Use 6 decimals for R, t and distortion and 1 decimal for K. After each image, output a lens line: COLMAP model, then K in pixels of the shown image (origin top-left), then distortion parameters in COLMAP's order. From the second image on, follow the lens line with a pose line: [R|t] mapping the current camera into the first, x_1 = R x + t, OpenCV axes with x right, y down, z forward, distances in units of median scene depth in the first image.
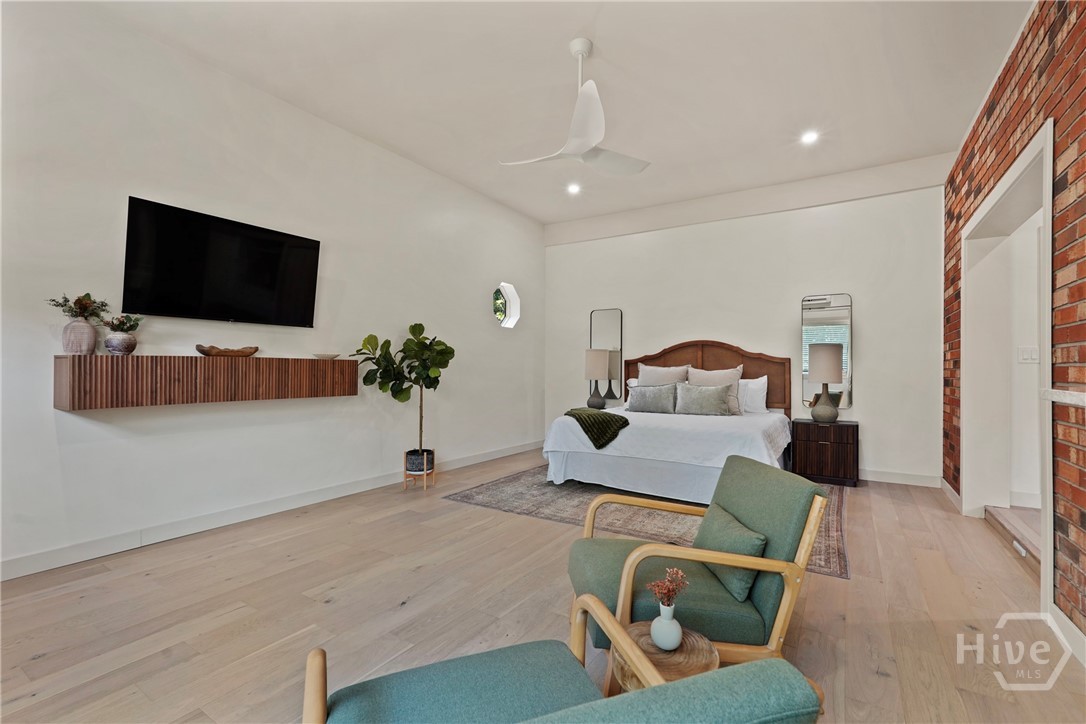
lens RADIAL K [[496.7, 0, 540.2], [0, 496.7, 368.1], [0, 0, 1]] dist [-0.003521, -0.000114]
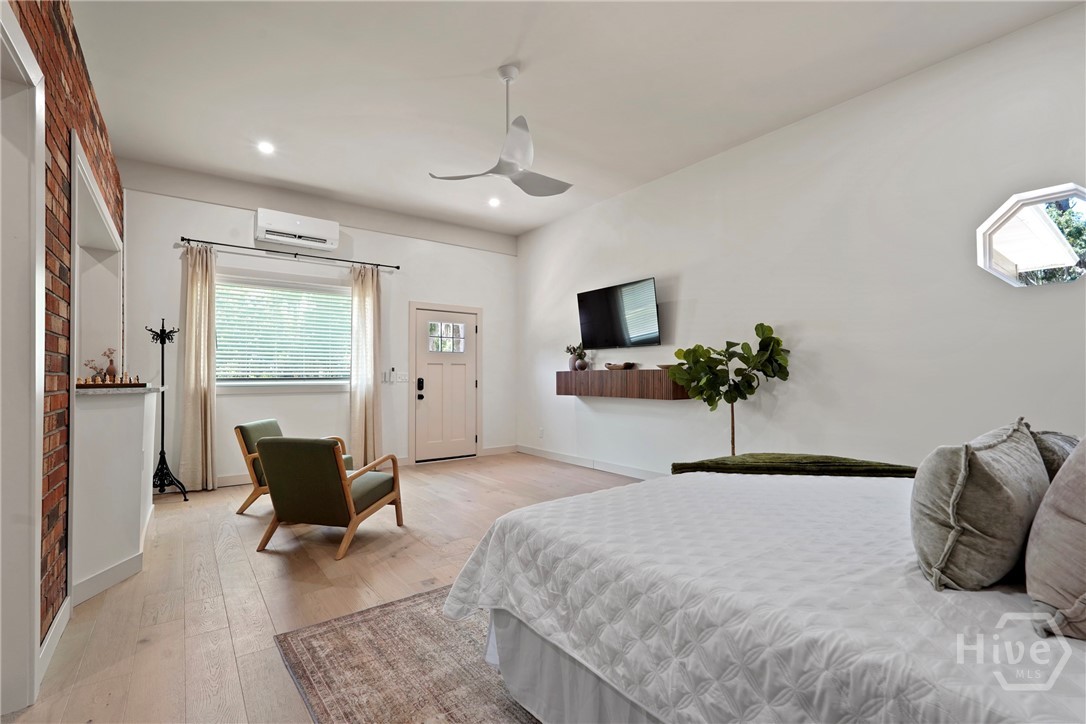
lens RADIAL K [[496.7, 0, 540.4], [0, 496.7, 365.7], [0, 0, 1]] dist [-0.003521, -0.000114]
pose [[-0.372463, -0.014395, -0.927936, 1.087913], [0.006698, 0.999812, -0.018199, -0.008829], [0.928023, -0.012993, -0.372296, 1.523451]]
